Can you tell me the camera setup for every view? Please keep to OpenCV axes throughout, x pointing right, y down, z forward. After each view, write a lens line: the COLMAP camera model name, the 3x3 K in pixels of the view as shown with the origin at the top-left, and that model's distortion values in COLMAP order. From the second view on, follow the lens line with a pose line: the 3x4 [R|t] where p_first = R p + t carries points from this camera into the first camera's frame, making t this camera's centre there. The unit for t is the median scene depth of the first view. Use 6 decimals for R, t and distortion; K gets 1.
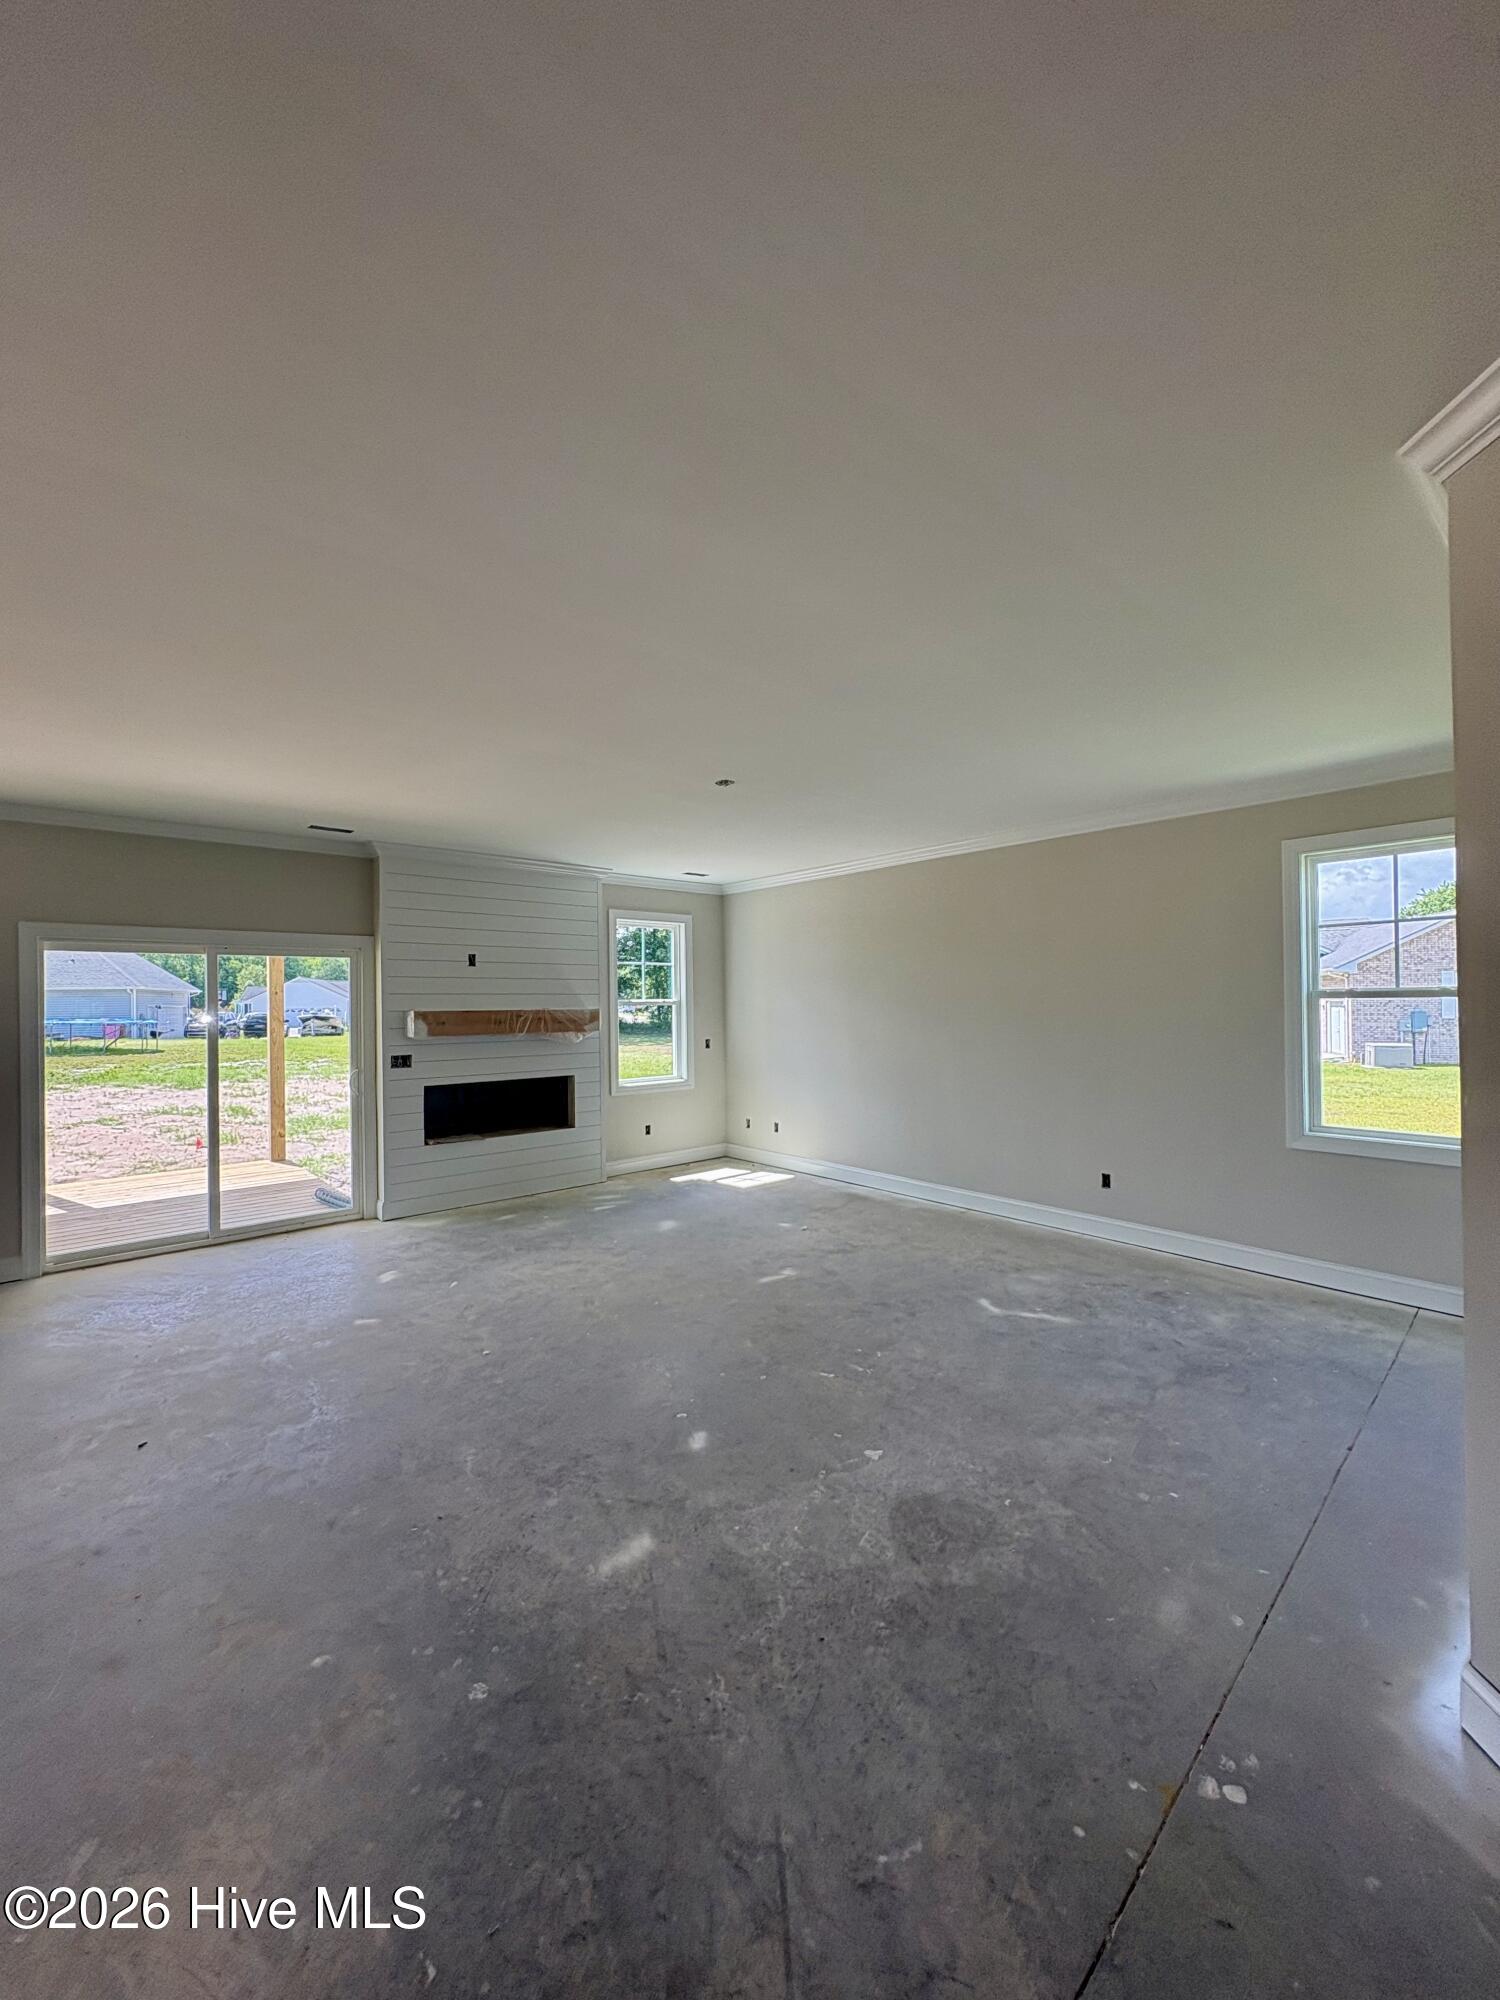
lens RADIAL K [[798.7, 0, 742.6], [0, 798.7, 995.6], [0, 0, 1]] dist [0.000860, 0.000194]
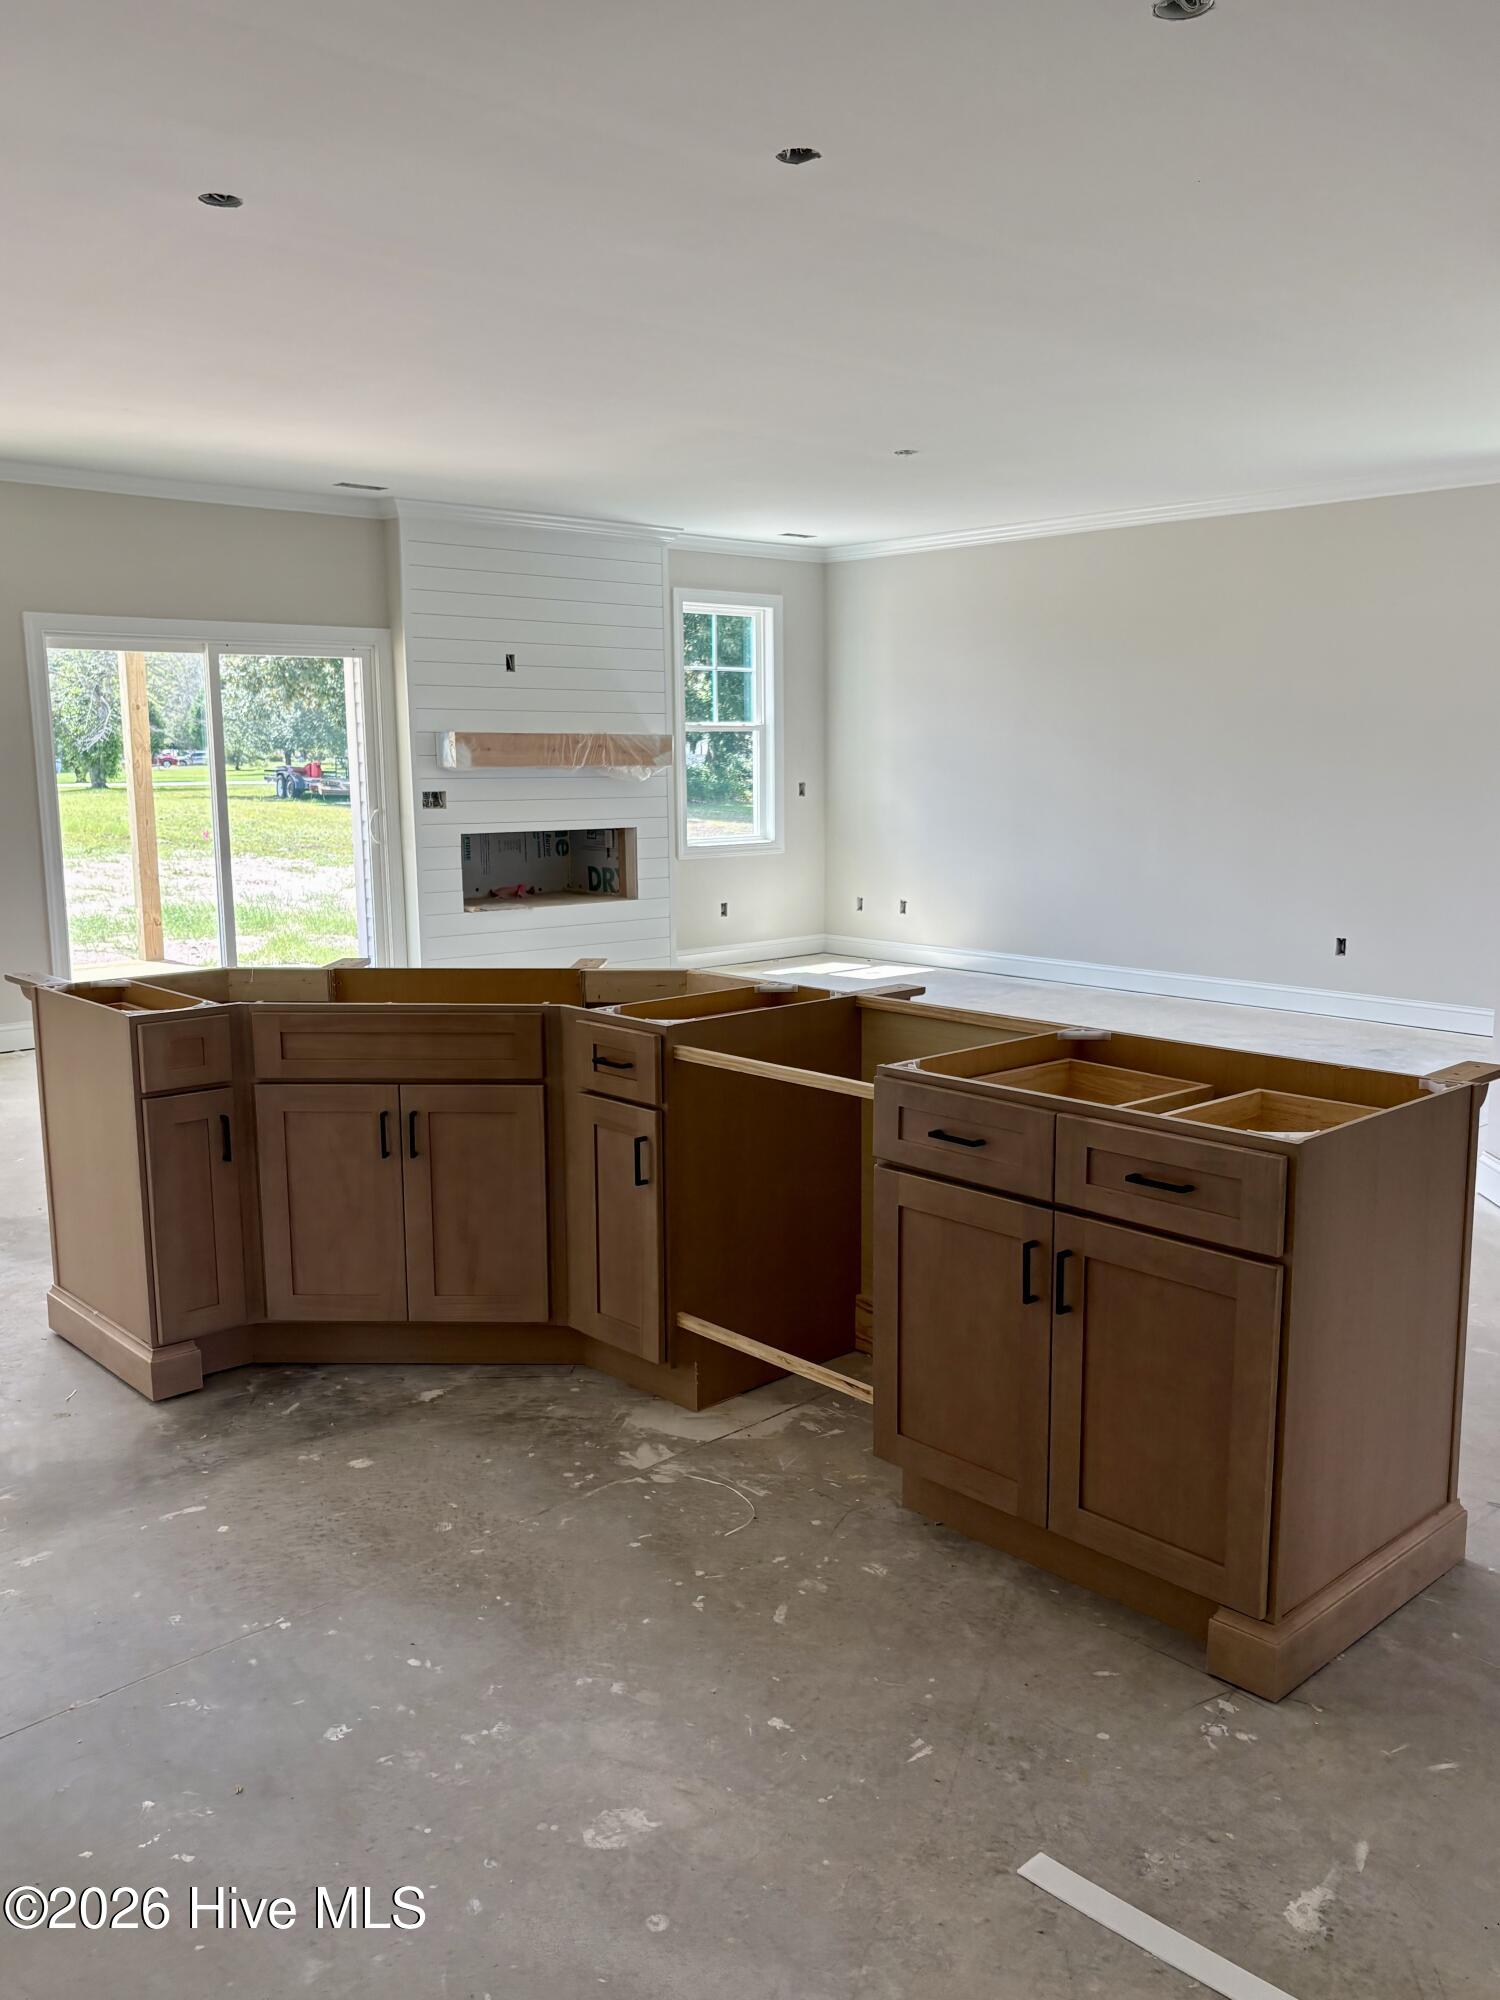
lens RADIAL K [[1623.0, 0, 748.2], [0, 1623.0, 1005.9], [0, 0, 1]] dist [0.047506, -0.004855]
pose [[0.999865, 0.006142, 0.015252, -0.133518], [-0.008649, 0.985364, 0.170246, 0.008683], [-0.013983, -0.170355, 0.985284, -0.487084]]
